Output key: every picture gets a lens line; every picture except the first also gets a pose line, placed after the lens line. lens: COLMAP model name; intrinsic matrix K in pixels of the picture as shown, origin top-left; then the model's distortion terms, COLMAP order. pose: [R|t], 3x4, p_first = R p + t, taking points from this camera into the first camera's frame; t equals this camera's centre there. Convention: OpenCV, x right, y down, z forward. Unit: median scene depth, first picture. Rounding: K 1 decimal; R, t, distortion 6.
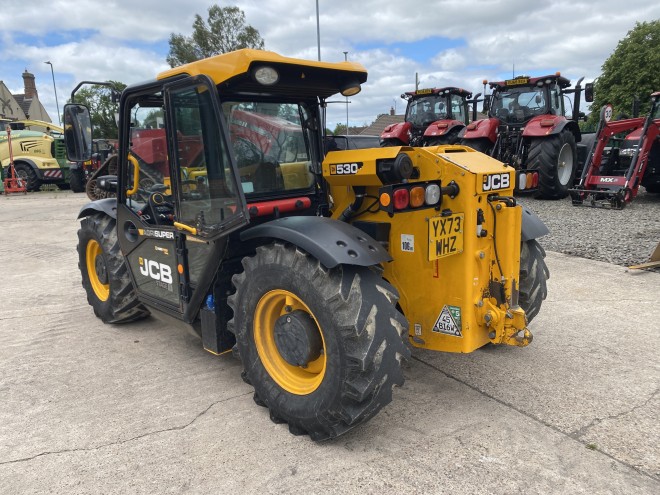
lens RADIAL K [[504.0, 0, 328.5], [0, 504.0, 243.0], [0, 0, 1]] dist [0.004387, -0.004096]
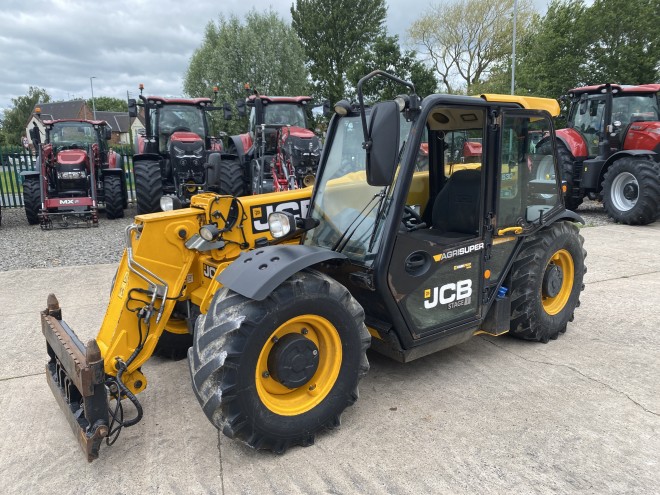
lens RADIAL K [[504.1, 0, 316.1], [0, 504.1, 244.2], [0, 0, 1]] dist [0.001286, 0.001875]
pose [[0.136646, -0.146537, 0.979722, -1.667725], [0.194836, 0.973657, 0.118456, -0.252484], [-0.971271, 0.174699, 0.161597, 1.395134]]
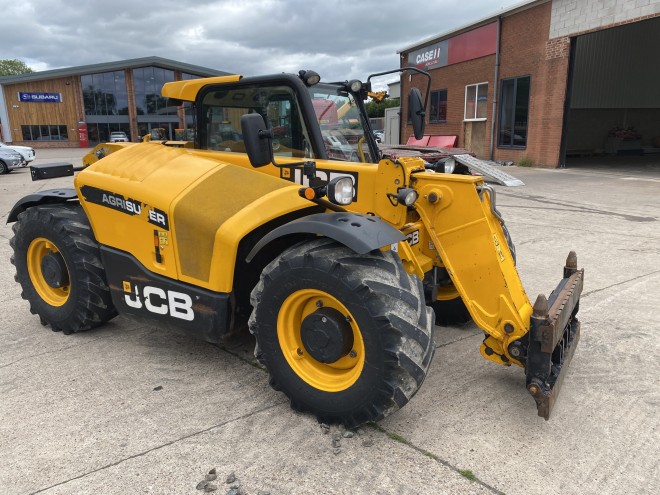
lens RADIAL K [[502.7, 0, 321.9], [0, 502.7, 255.2], [0, 0, 1]] dist [0.007907, 0.002204]
pose [[-0.976494, 0.095297, -0.193336, -0.048390], [0.009472, 0.915062, 0.403202, -0.548253], [0.215338, 0.391893, -0.894455, 2.903568]]
